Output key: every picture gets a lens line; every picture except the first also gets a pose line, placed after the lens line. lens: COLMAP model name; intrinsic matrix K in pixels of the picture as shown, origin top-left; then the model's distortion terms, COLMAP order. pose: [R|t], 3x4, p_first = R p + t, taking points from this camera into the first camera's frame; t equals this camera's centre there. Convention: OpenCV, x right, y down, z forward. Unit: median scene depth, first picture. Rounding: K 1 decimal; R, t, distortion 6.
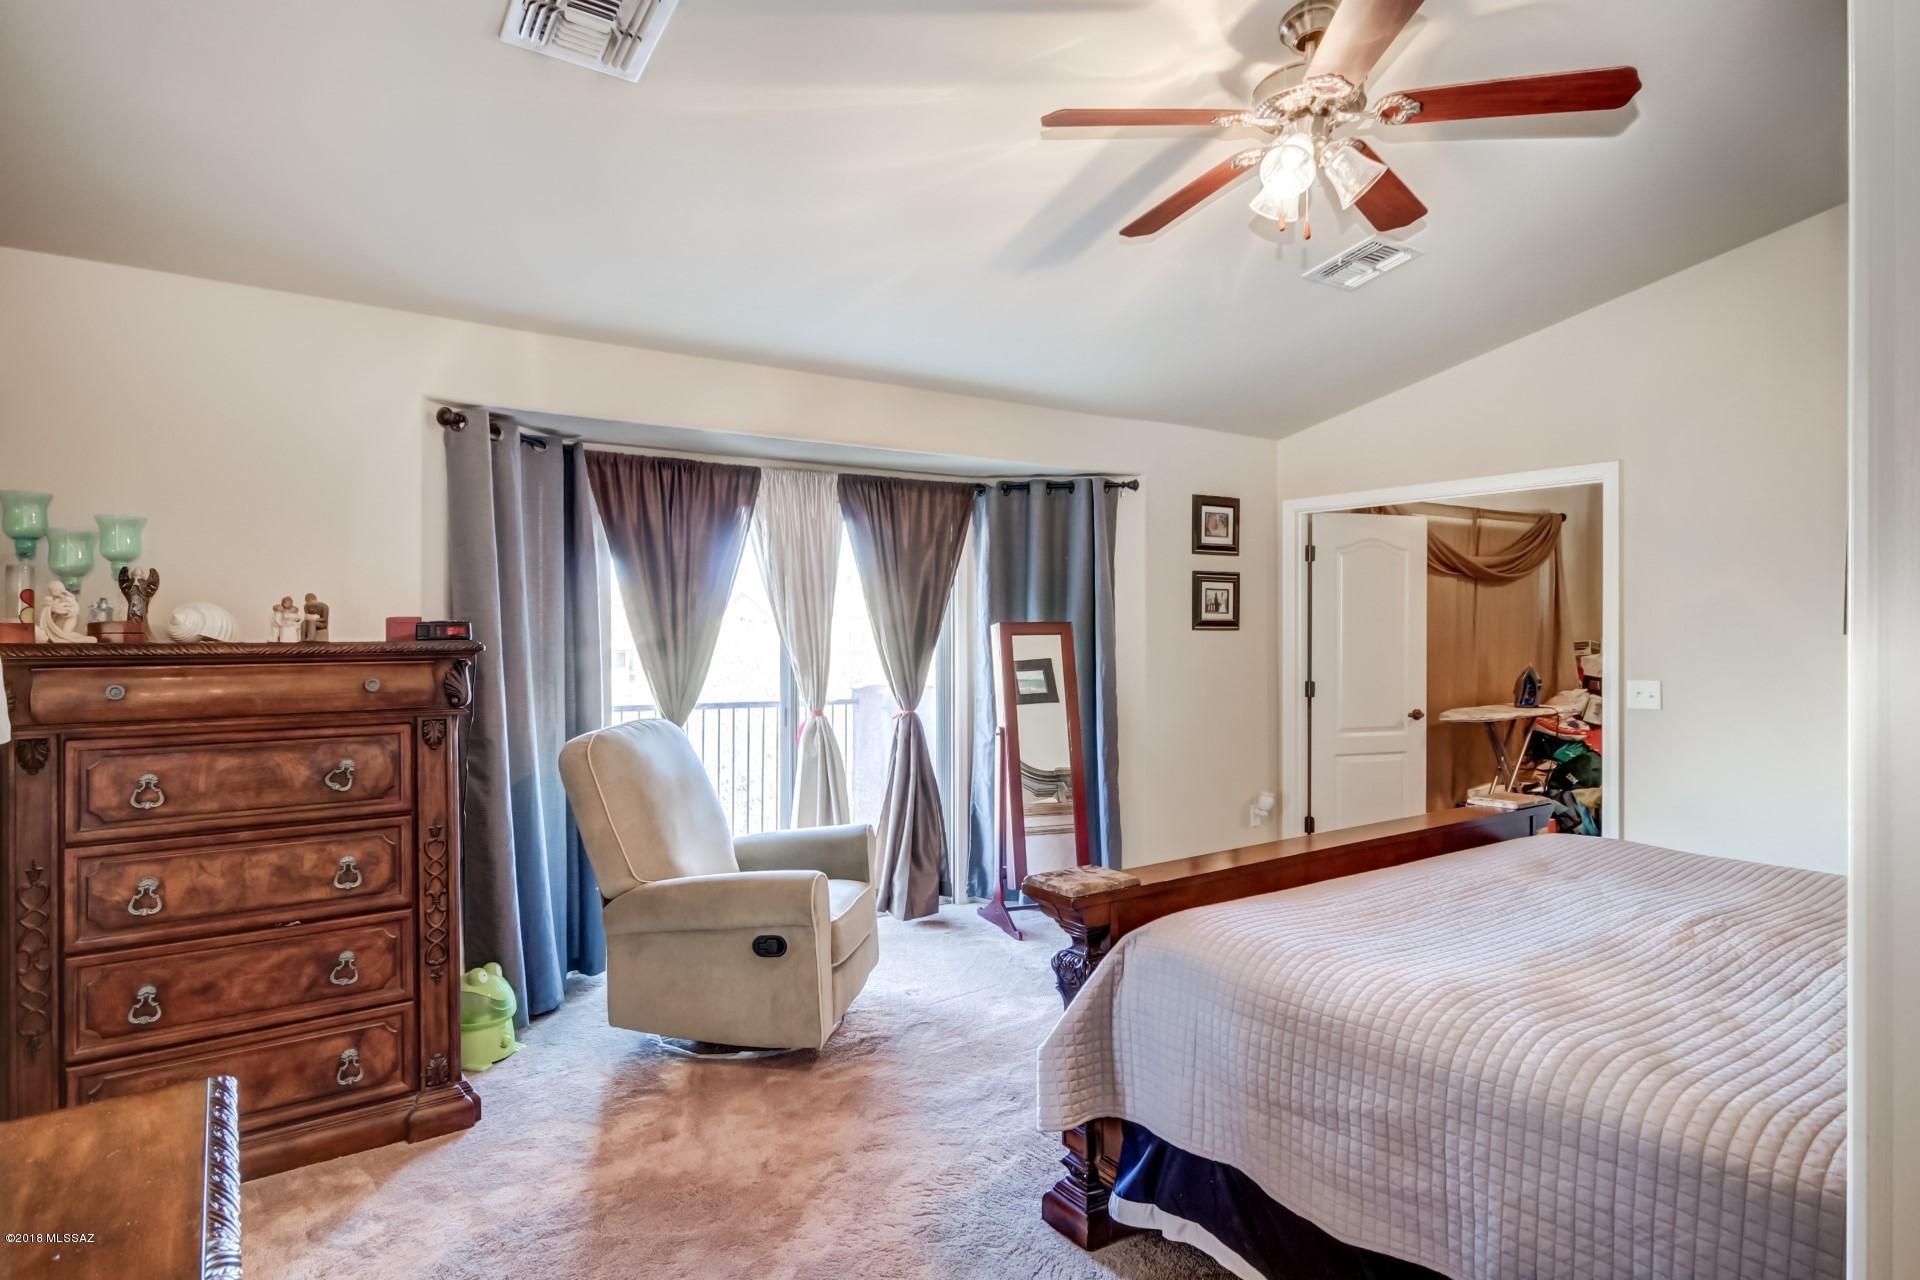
lens RADIAL K [[1089.2, 0, 953.9], [0, 1089.2, 628.7], [0, 0, 1]] dist [0.007272, 0.000895]
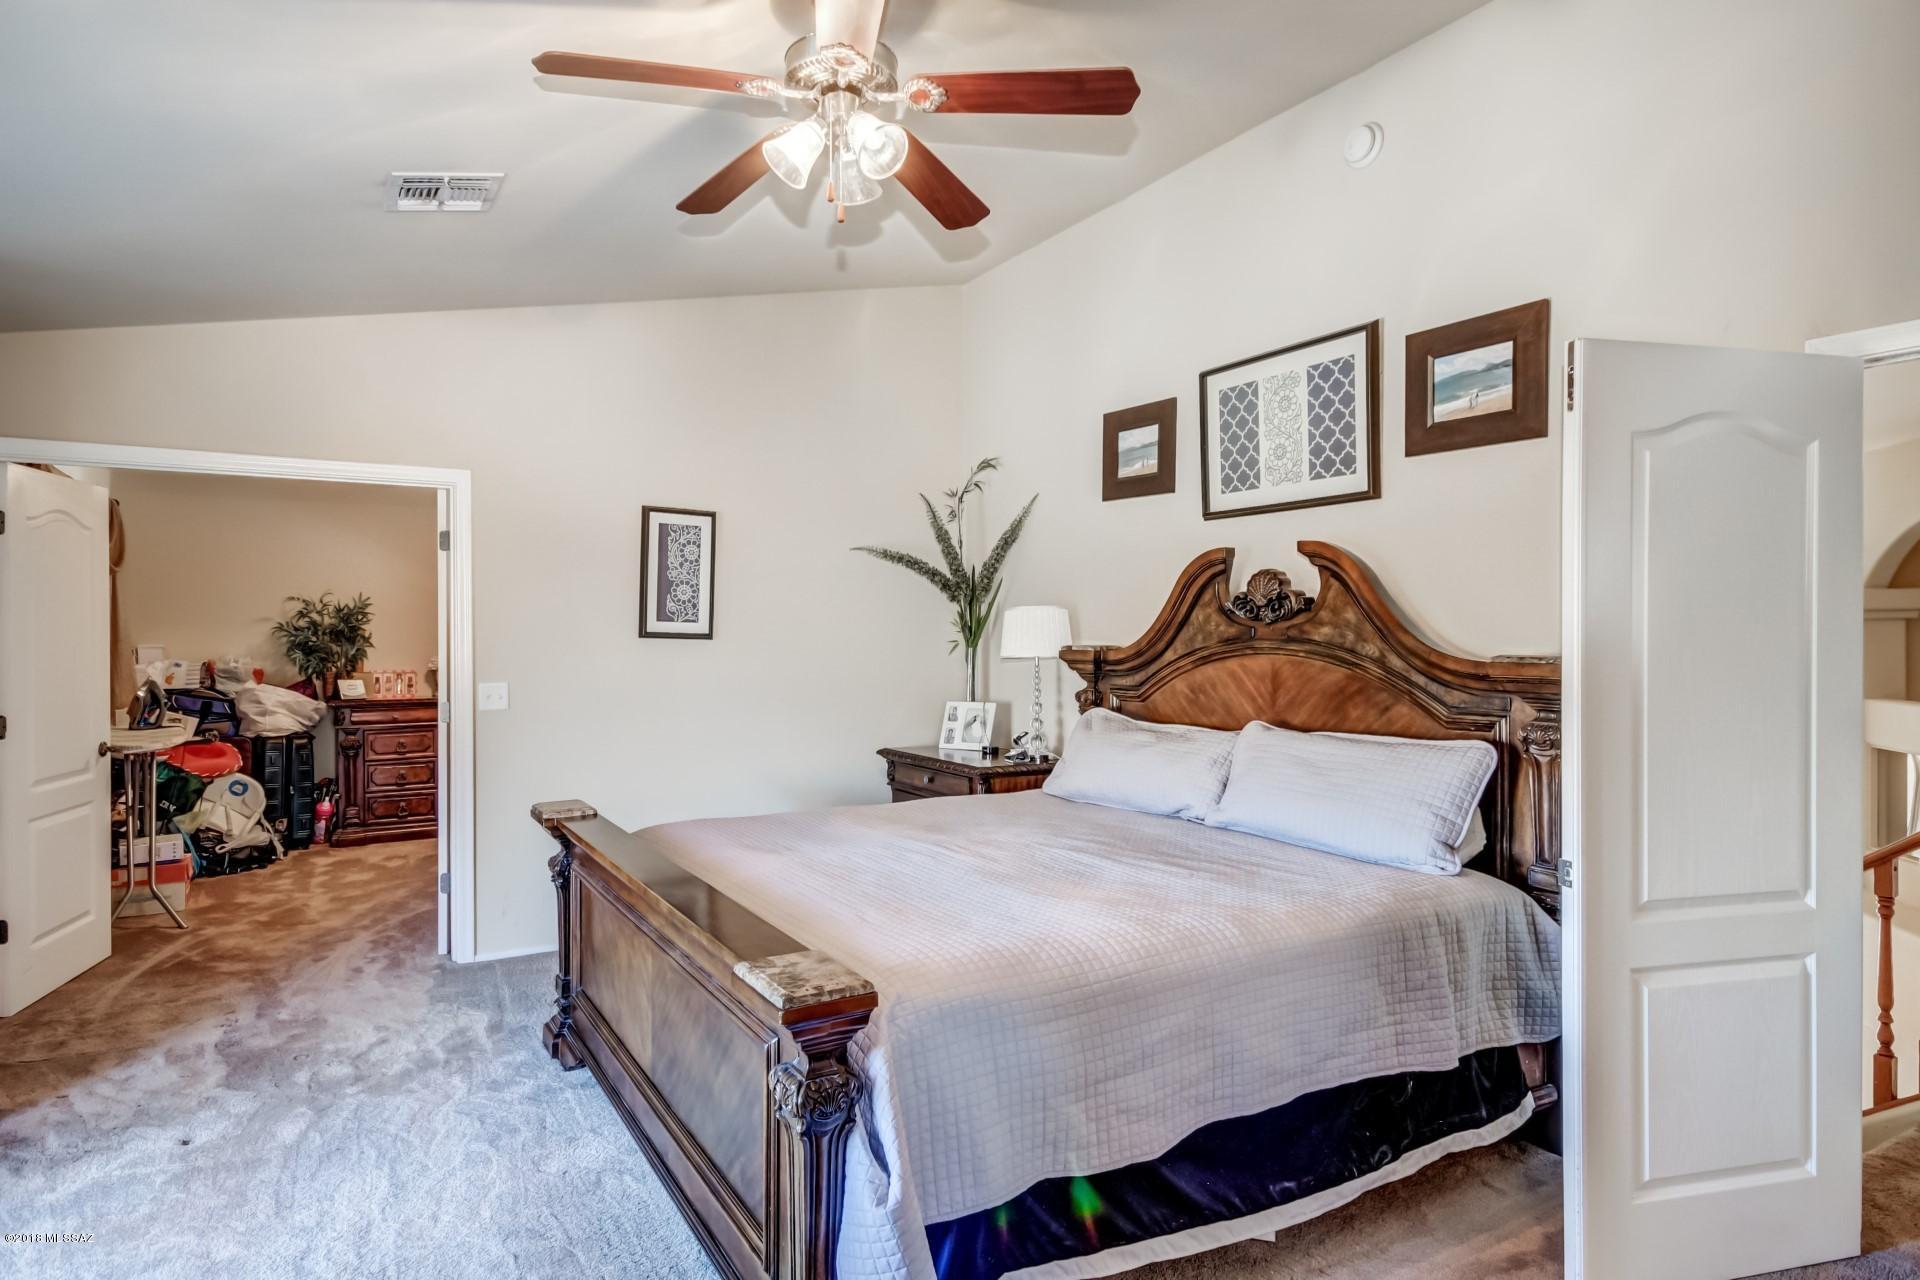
lens RADIAL K [[1049.0, 0, 952.4], [0, 1049.0, 636.1], [0, 0, 1]] dist [0.015338, -0.000752]
pose [[0.097878, -0.009916, 0.995149, -0.329003], [0.004549, 0.999944, 0.009516, -0.005167], [-0.995188, 0.003596, 0.097917, 0.459394]]
